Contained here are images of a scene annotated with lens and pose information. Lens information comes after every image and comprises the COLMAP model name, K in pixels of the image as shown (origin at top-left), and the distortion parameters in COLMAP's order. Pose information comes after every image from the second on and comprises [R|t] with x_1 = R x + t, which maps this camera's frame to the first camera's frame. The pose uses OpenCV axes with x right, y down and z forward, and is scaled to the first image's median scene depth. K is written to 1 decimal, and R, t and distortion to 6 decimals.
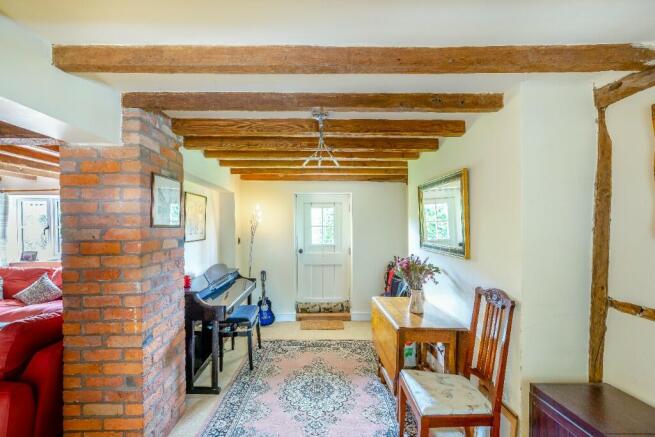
lens RADIAL K [[305.7, 0, 326.0], [0, 305.7, 221.4], [0, 0, 1]] dist [-0.008915, -0.000556]
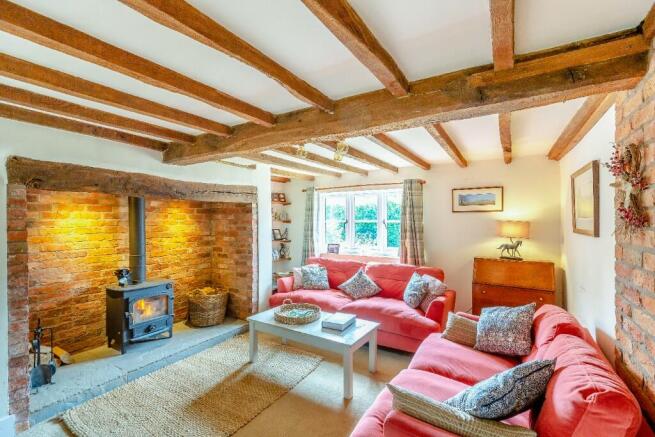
lens RADIAL K [[305.7, 0, 327.3], [0, 305.7, 217.5], [0, 0, 1]] dist [-0.008915, -0.000556]
pose [[0.846990, -0.002600, -0.531602, -0.486471], [-0.000221, 0.999986, -0.005242, 0.012056], [0.531609, 0.004558, 0.846978, 0.077936]]
